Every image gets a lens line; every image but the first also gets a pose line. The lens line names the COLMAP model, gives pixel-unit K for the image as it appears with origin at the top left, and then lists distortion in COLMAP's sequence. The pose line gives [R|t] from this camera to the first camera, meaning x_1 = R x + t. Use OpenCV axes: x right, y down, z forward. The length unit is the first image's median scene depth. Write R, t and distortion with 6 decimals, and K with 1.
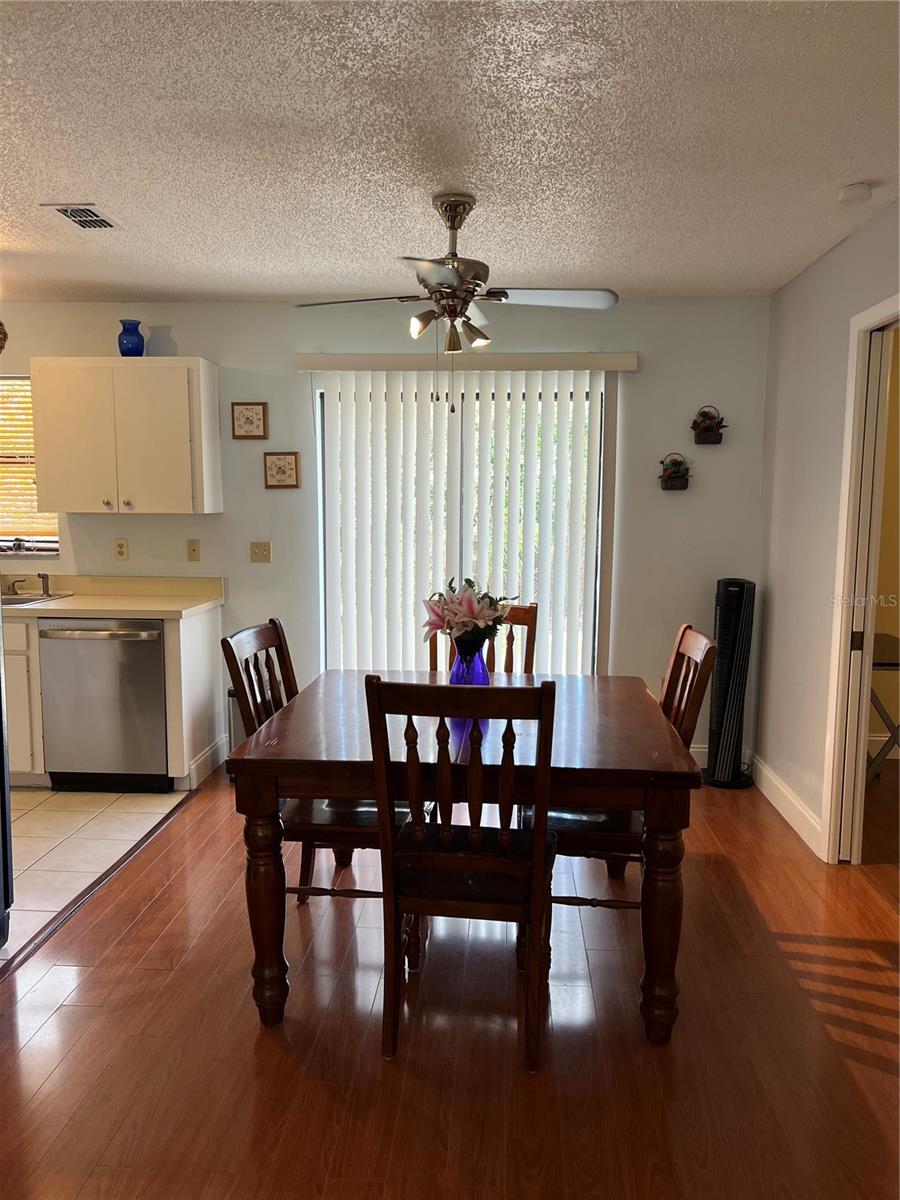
lens RADIAL K [[897.5, 0, 447.6], [0, 897.5, 603.7], [0, 0, 1]] dist [0.036146, -0.047748]
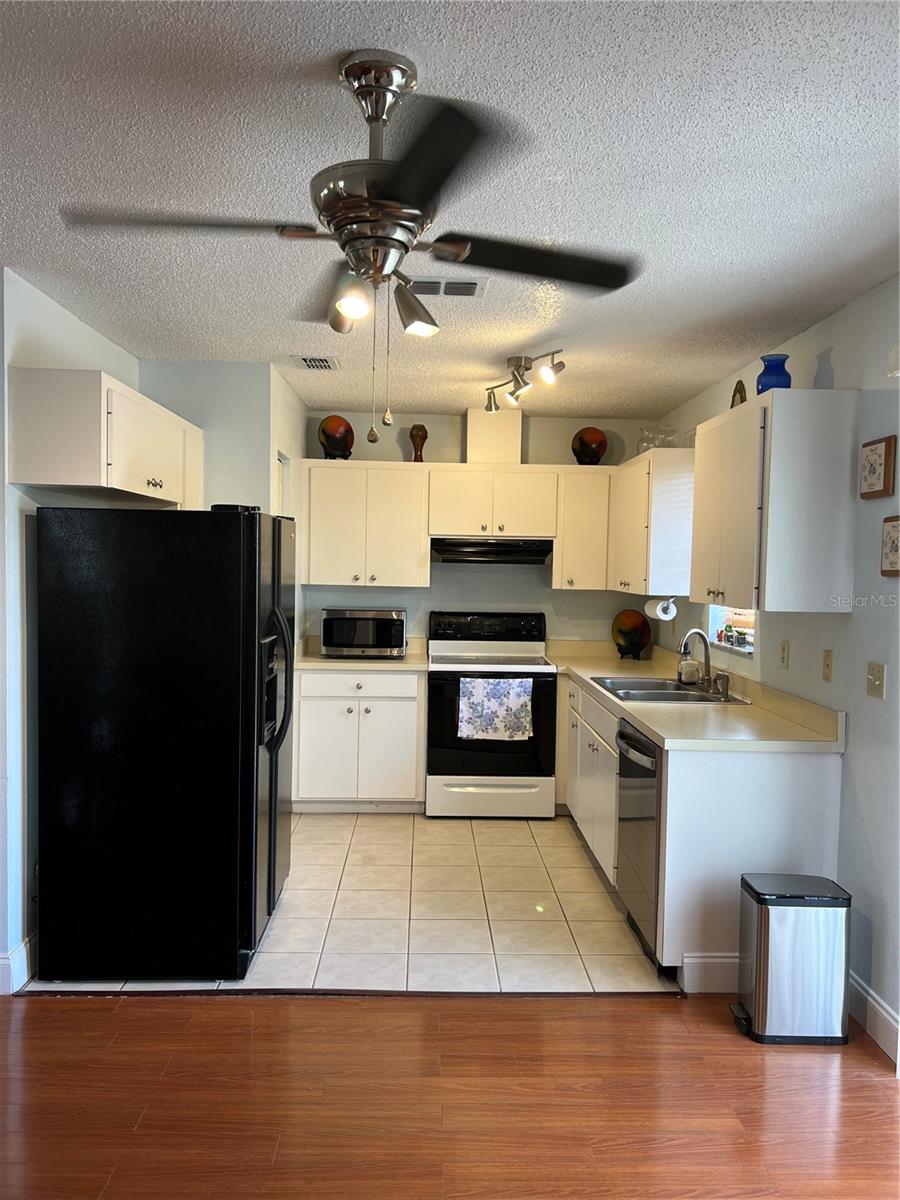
lens RADIAL K [[897.5, 0, 454.2], [0, 897.5, 597.4], [0, 0, 1]] dist [0.036146, -0.047748]
pose [[0.107009, 0.040004, -0.993453, 0.364660], [-0.147941, 0.988708, 0.023878, -0.085694], [0.983190, 0.144418, 0.111719, 0.647558]]
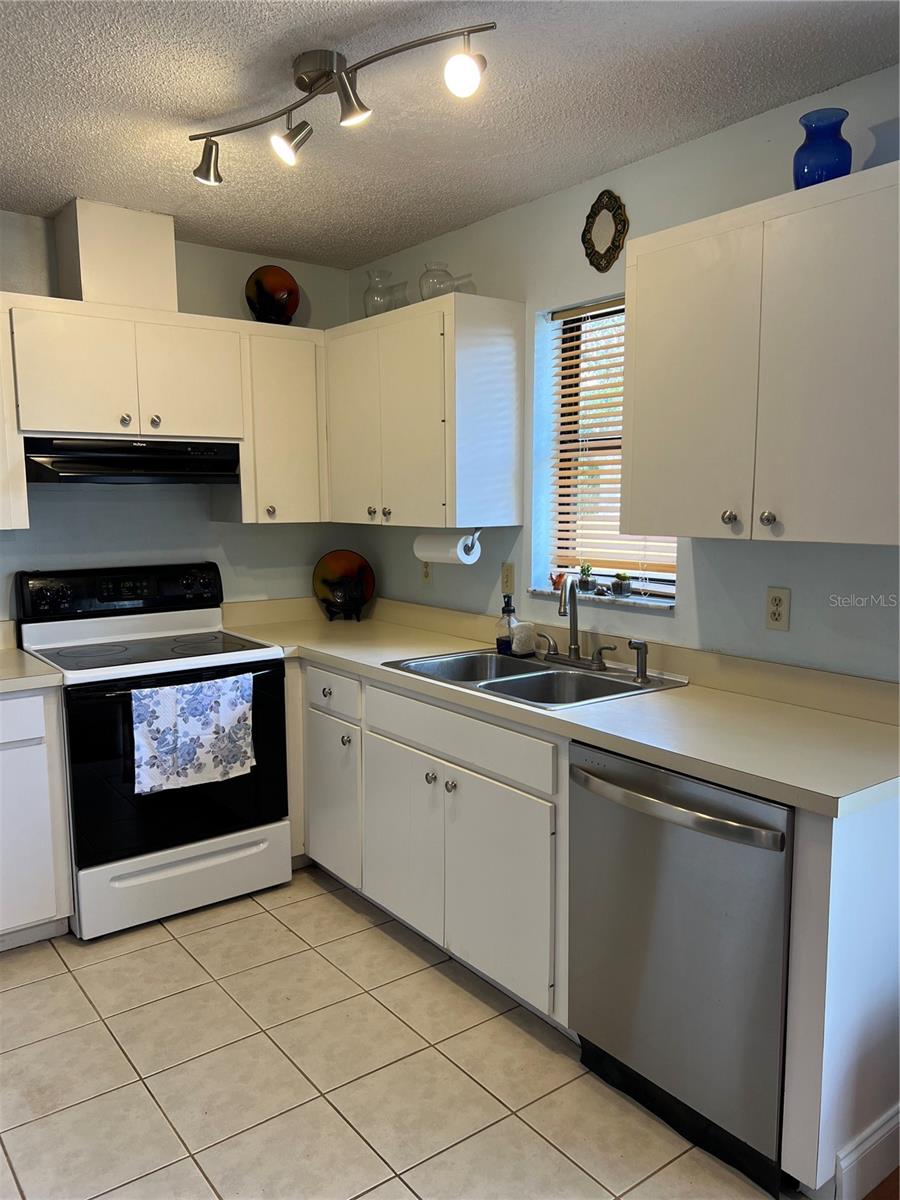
lens RADIAL K [[897.5, 0, 458.2], [0, 897.5, 612.9], [0, 0, 1]] dist [0.036146, -0.047748]
pose [[0.669826, 0.098138, -0.736004, -0.114682], [-0.094046, 0.994457, 0.047011, -0.066244], [0.736538, 0.037729, 0.675343, 0.540318]]
